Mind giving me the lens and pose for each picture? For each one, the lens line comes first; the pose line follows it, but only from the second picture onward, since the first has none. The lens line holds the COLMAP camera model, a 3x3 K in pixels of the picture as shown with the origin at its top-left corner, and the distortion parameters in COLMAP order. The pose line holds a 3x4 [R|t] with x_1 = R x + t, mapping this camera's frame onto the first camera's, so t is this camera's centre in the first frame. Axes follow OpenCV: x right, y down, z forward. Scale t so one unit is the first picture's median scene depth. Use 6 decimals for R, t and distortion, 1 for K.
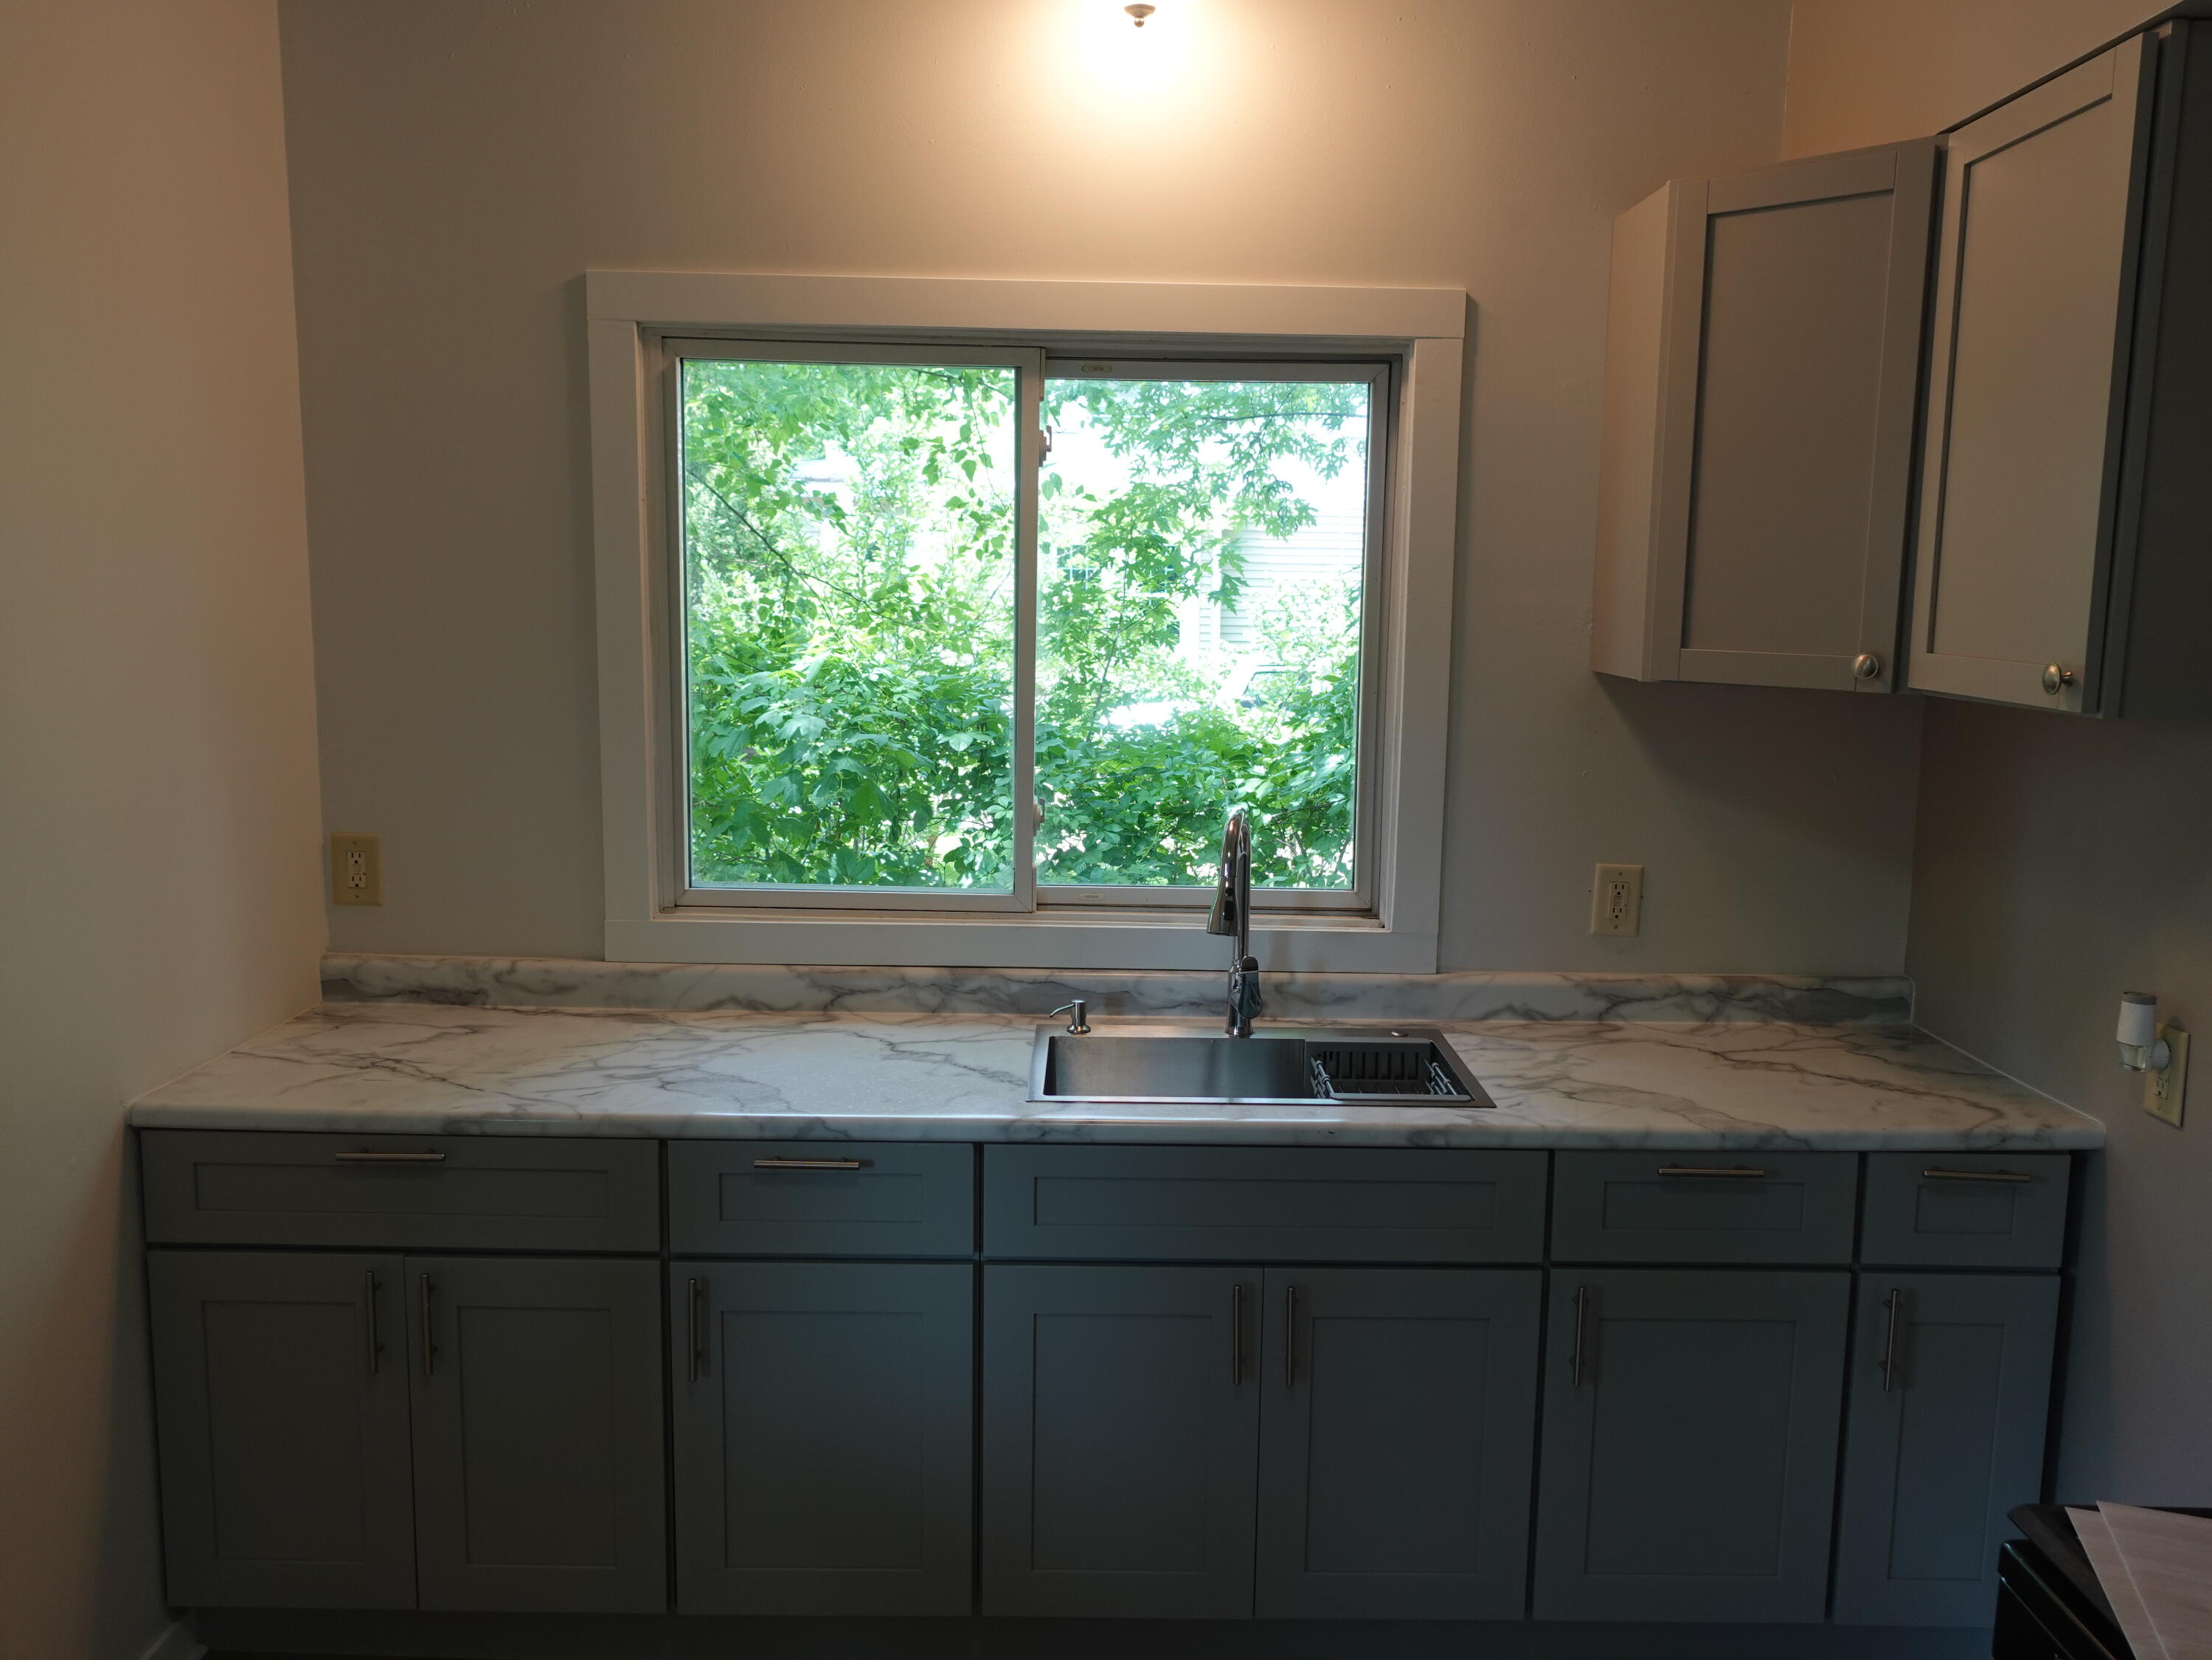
lens RADIAL K [[1725.2, 0, 1106.0], [0, 1725.2, 830.0], [0, 0, 1]] dist [0.001031, 0.002139]
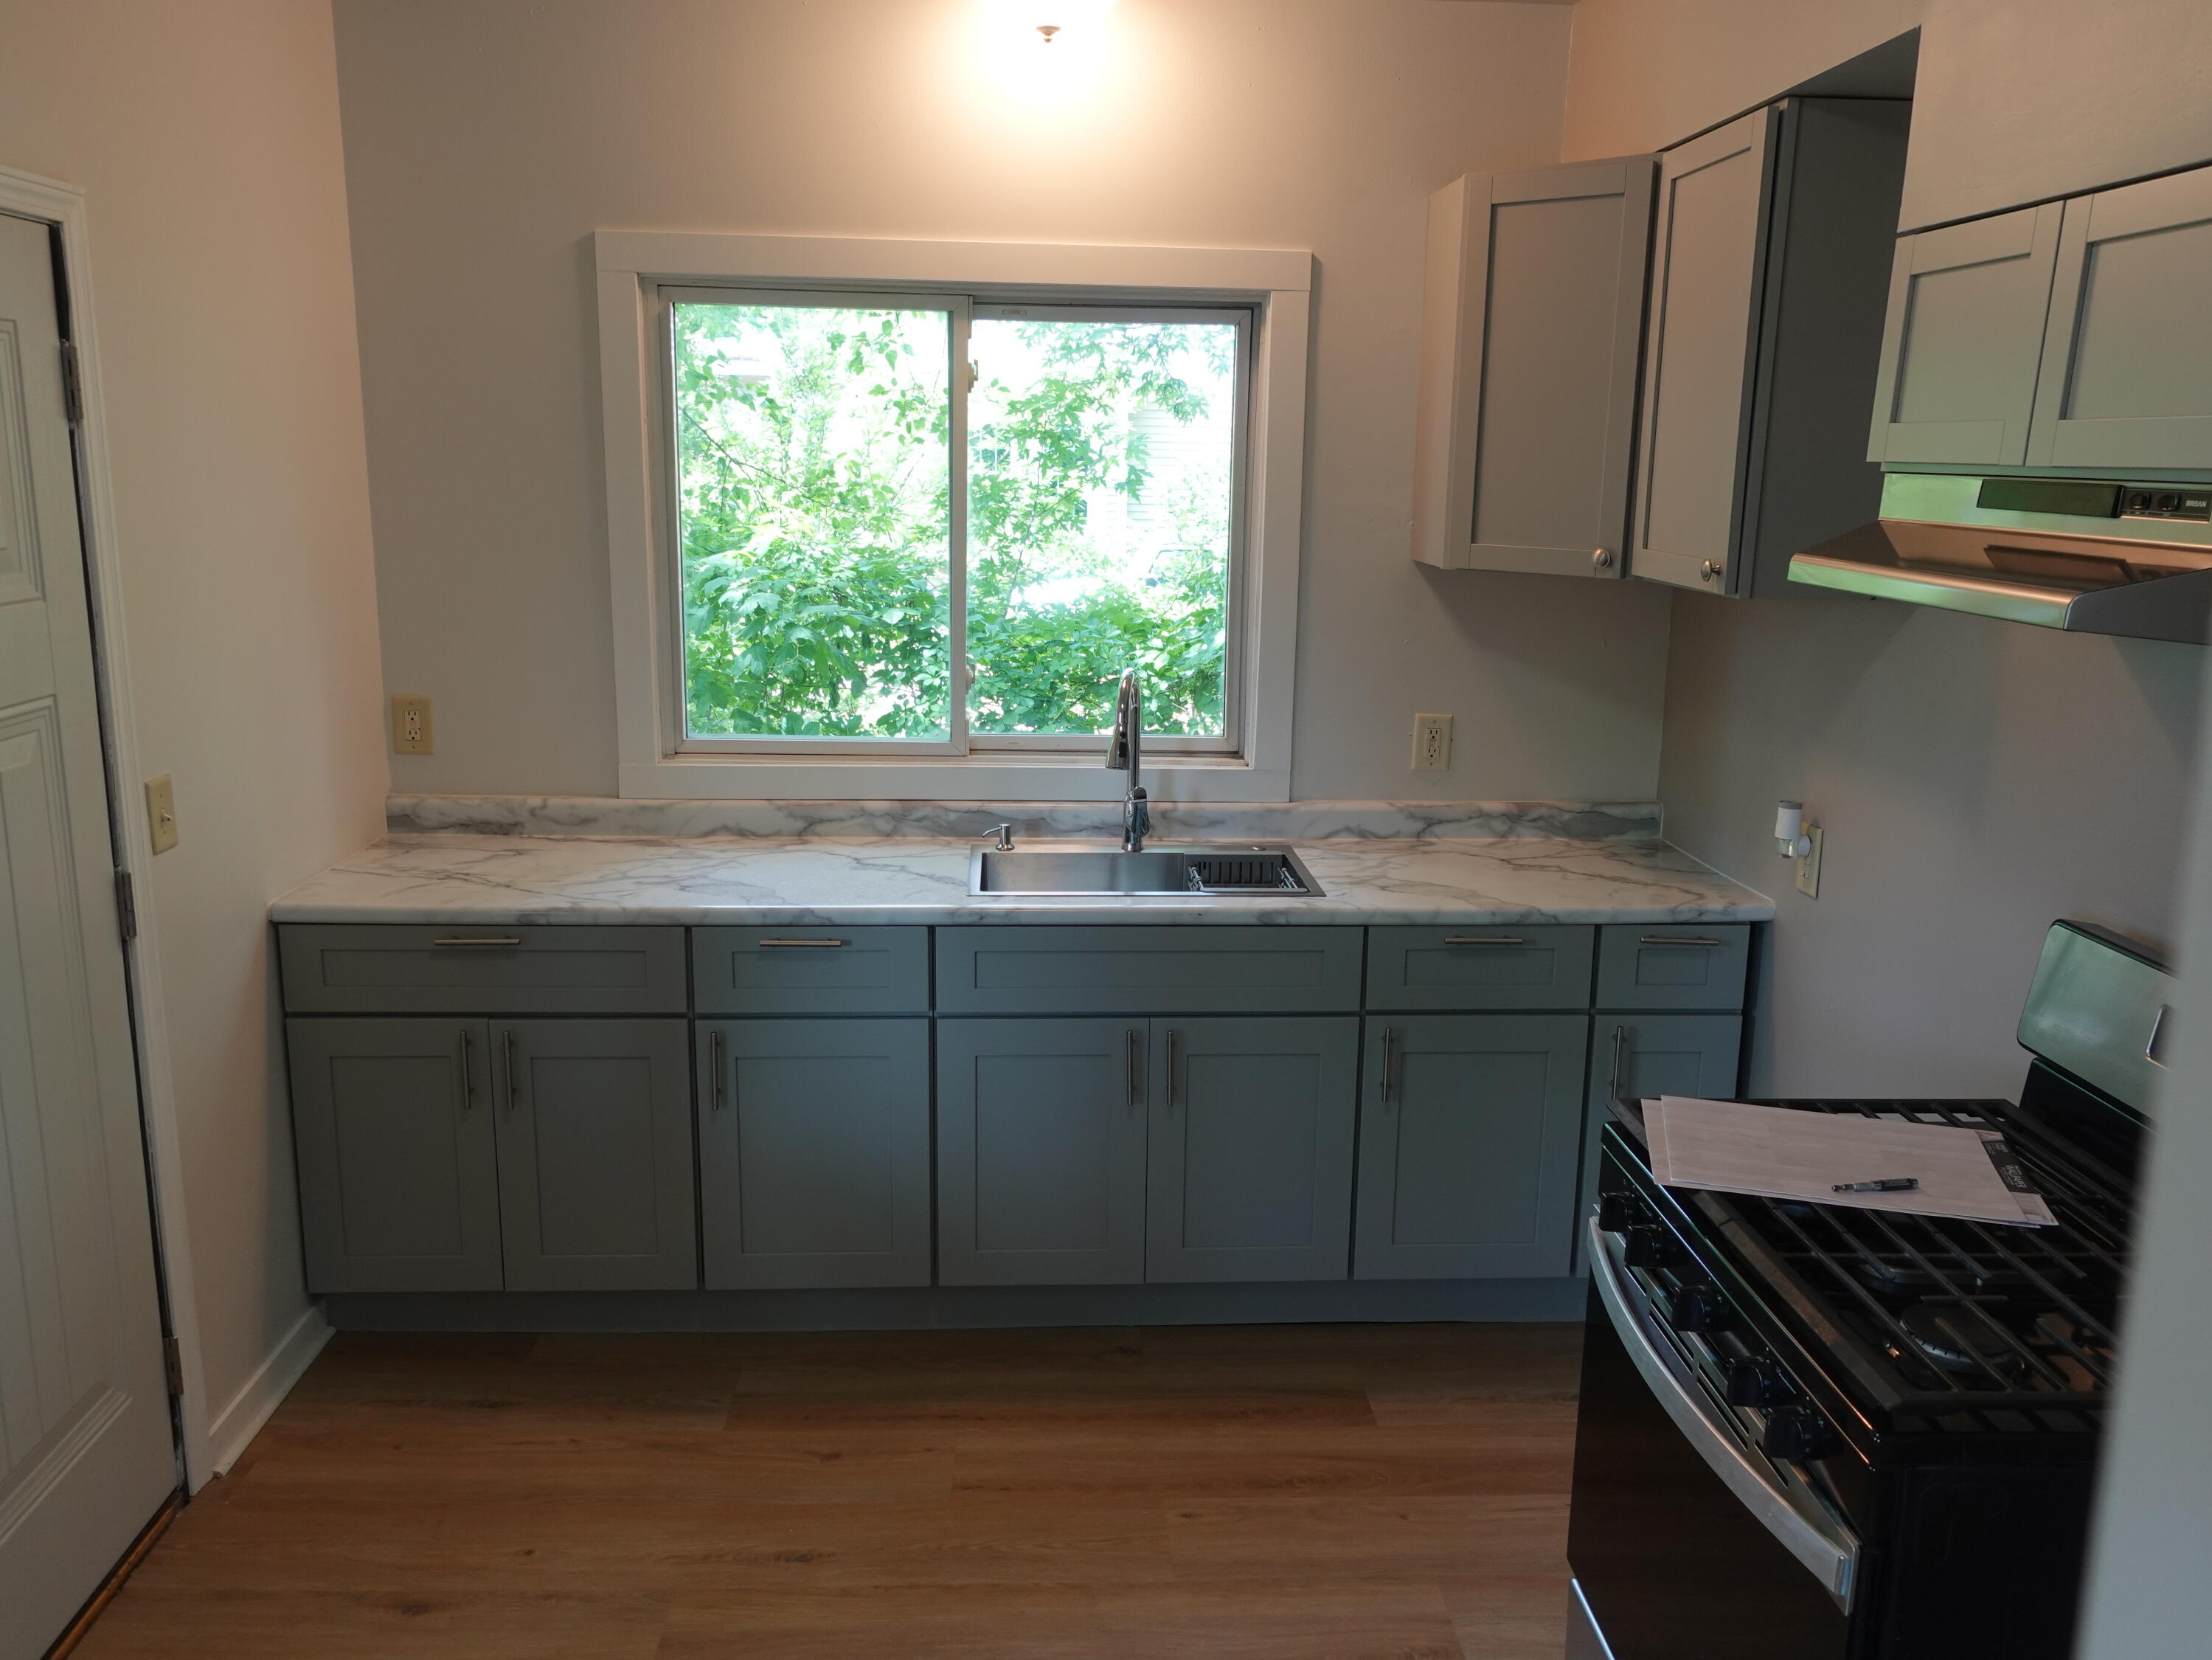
lens RADIAL K [[1717.6, 0, 1106.0], [0, 1717.6, 830.0], [0, 0, 1]] dist [-0.014939, 0.013273]
pose [[0.998624, -0.009910, 0.051501, -0.006666], [0.006194, 0.997398, 0.071819, 0.012976], [-0.052079, -0.071402, 0.996087, -0.243146]]
